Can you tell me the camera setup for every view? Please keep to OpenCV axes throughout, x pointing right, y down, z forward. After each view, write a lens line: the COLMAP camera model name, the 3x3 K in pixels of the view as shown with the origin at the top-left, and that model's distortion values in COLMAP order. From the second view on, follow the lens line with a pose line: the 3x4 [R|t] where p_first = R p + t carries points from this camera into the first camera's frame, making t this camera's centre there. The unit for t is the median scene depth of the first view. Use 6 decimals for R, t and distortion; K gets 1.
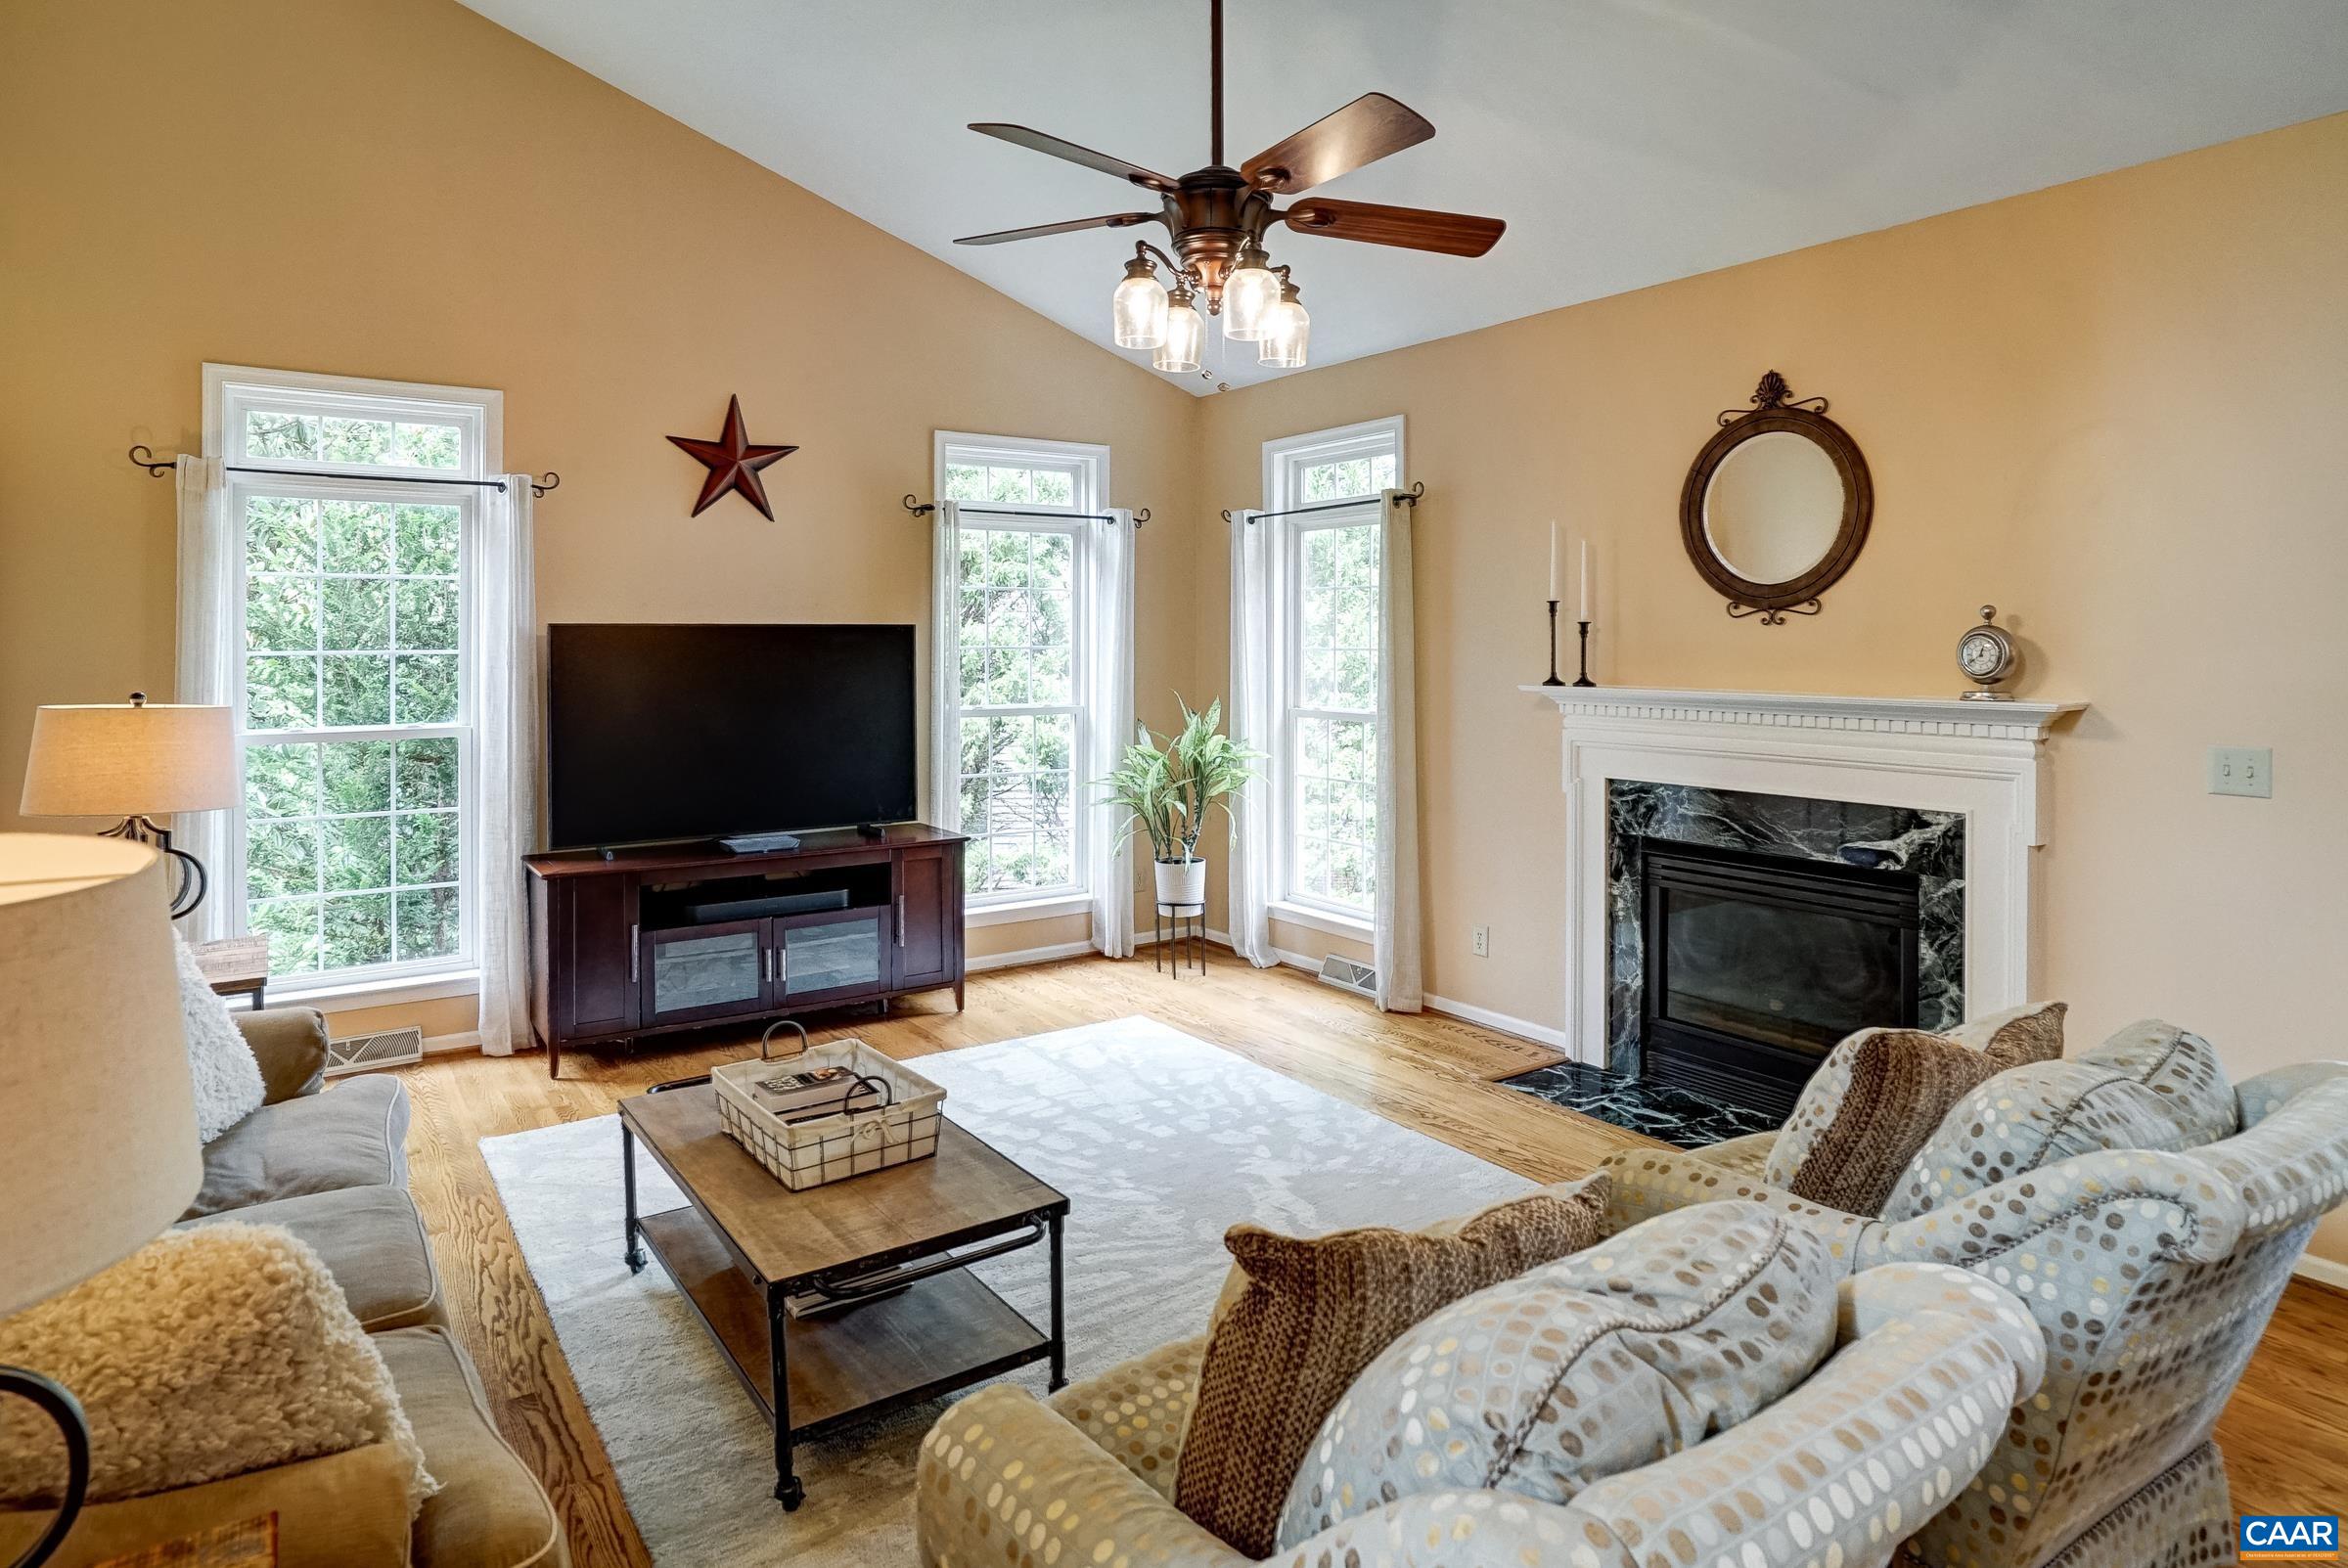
lens RADIAL K [[1288.7, 0, 1173.1], [0, 1288.7, 637.4], [0, 0, 1]] dist [-0.068966, 0.000466]
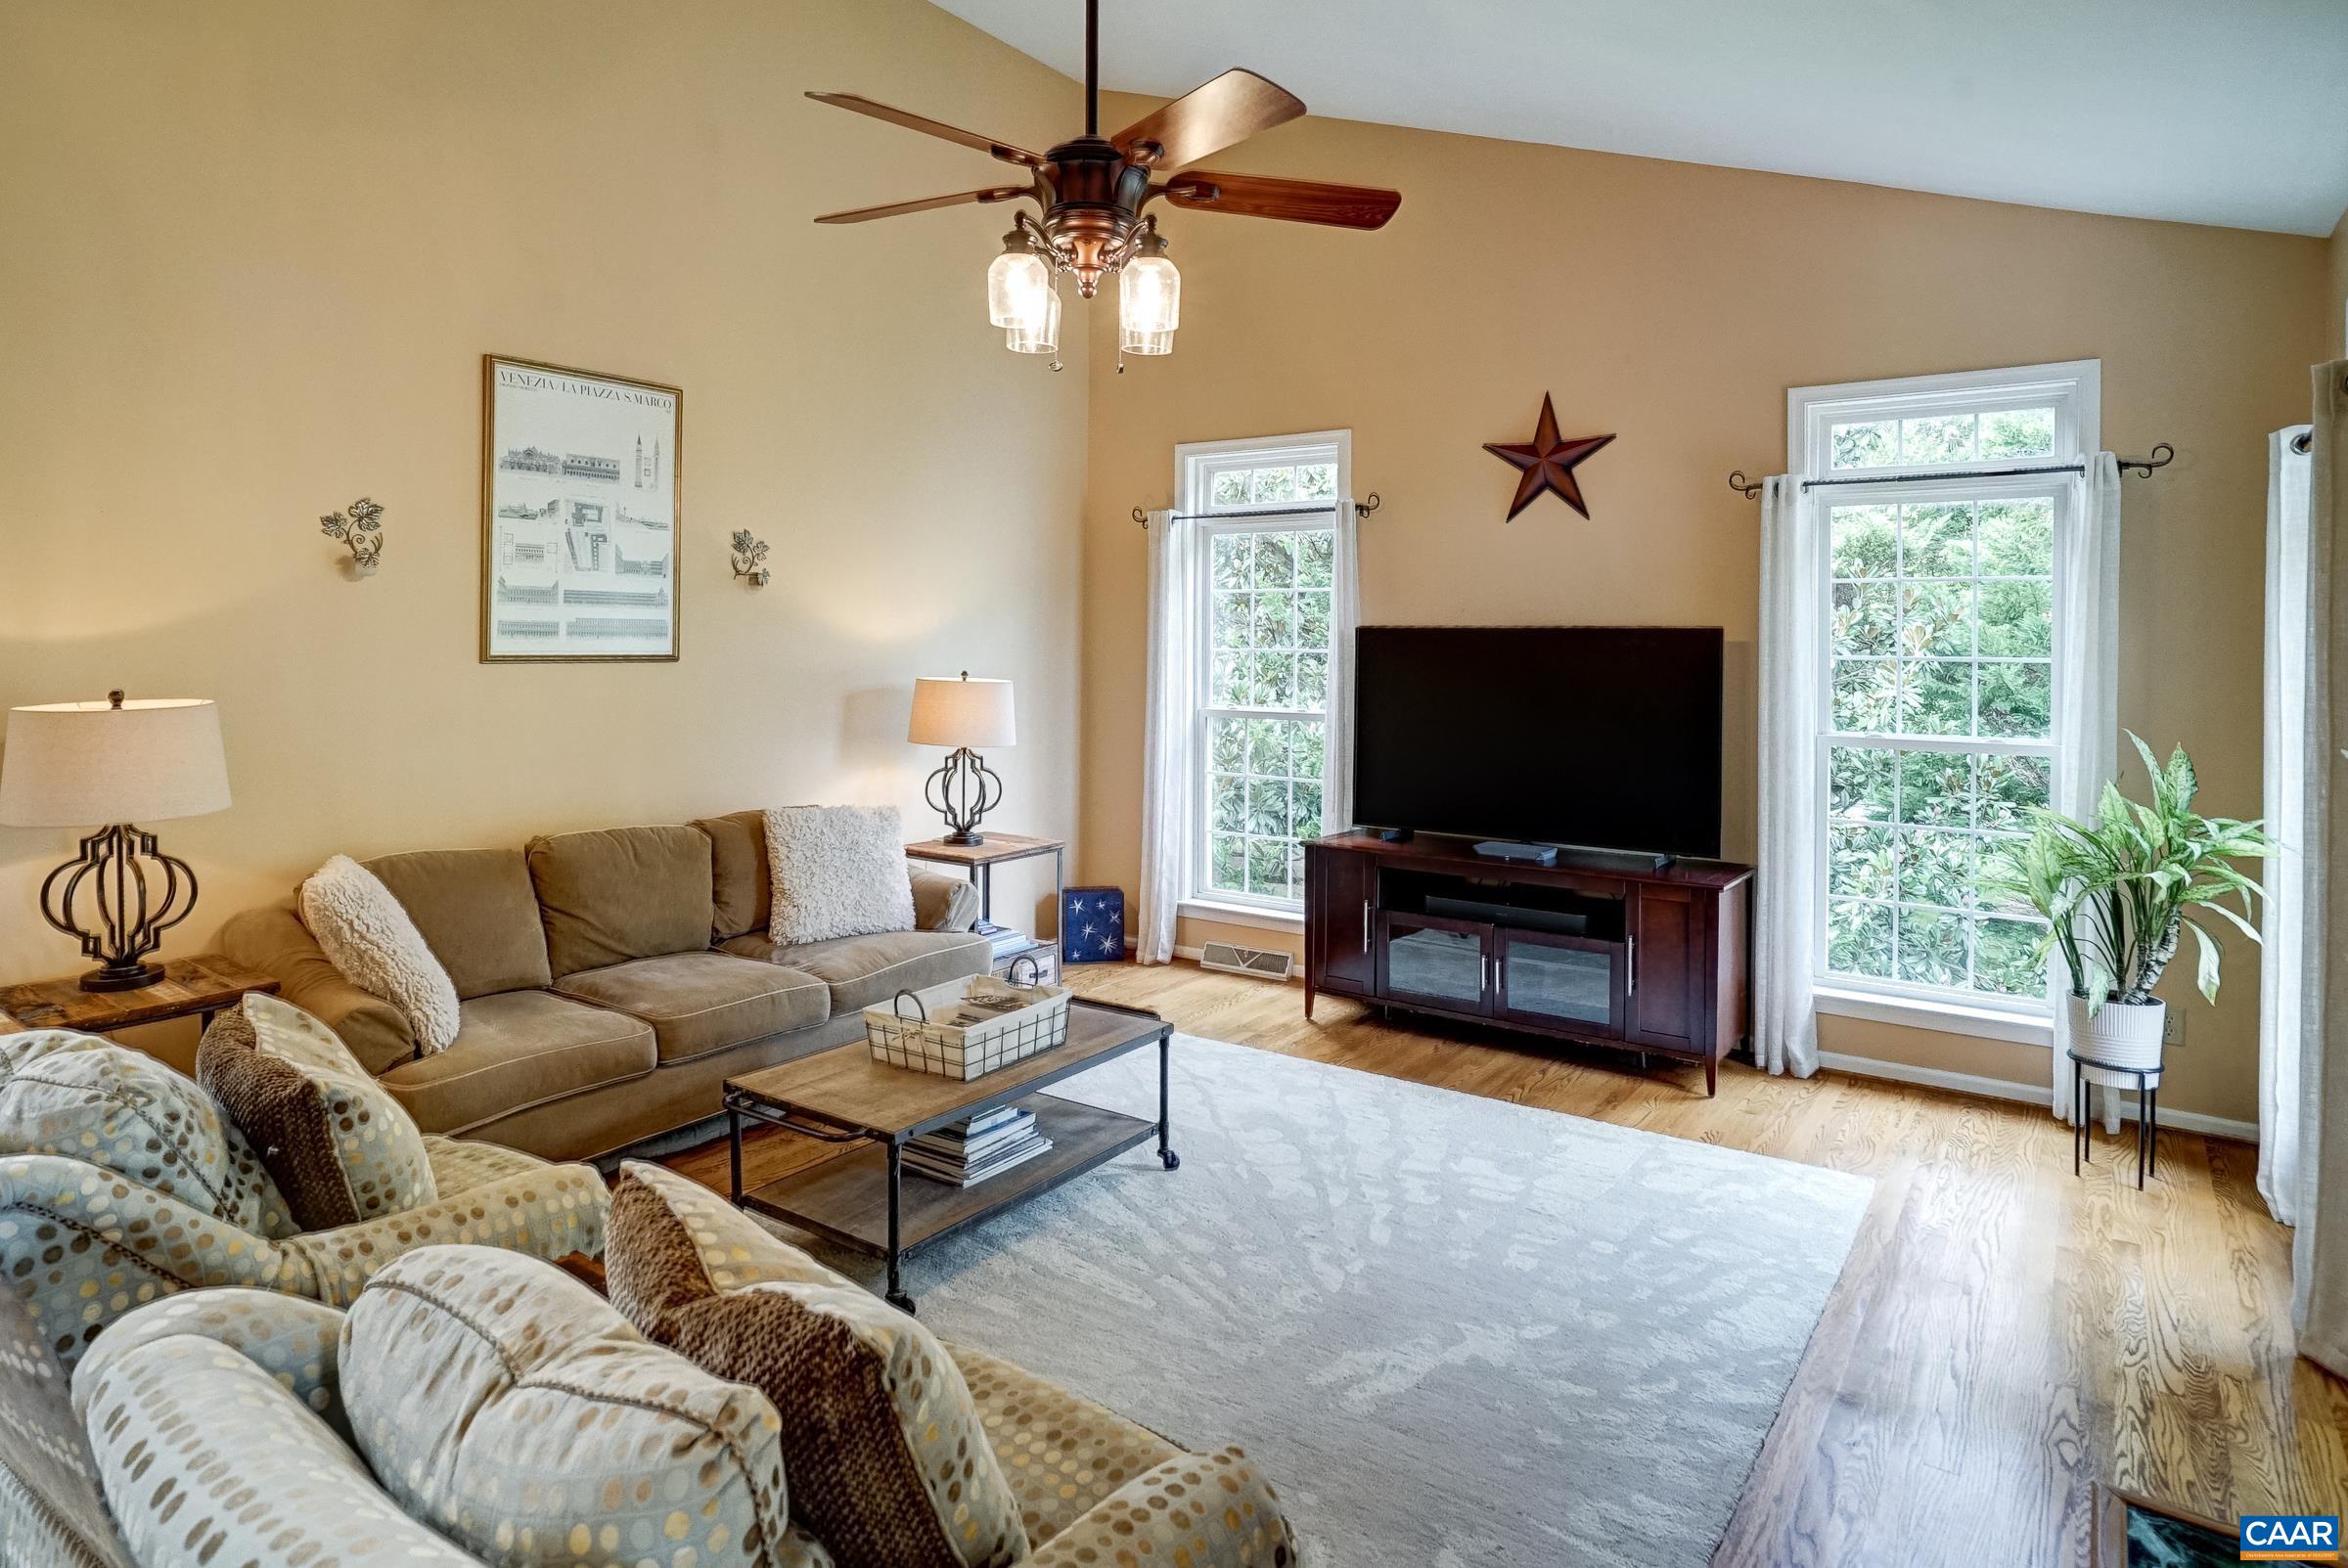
lens RADIAL K [[1333.5, 0, 1174.9], [0, 1333.5, 642.8], [0, 0, 1]] dist [-0.005116, 0.000797]
pose [[0.350600, 0.009108, -0.936481, 0.534711], [-0.011614, 0.999918, 0.005376, -0.000651], [0.936453, 0.008991, 0.350678, 0.388415]]
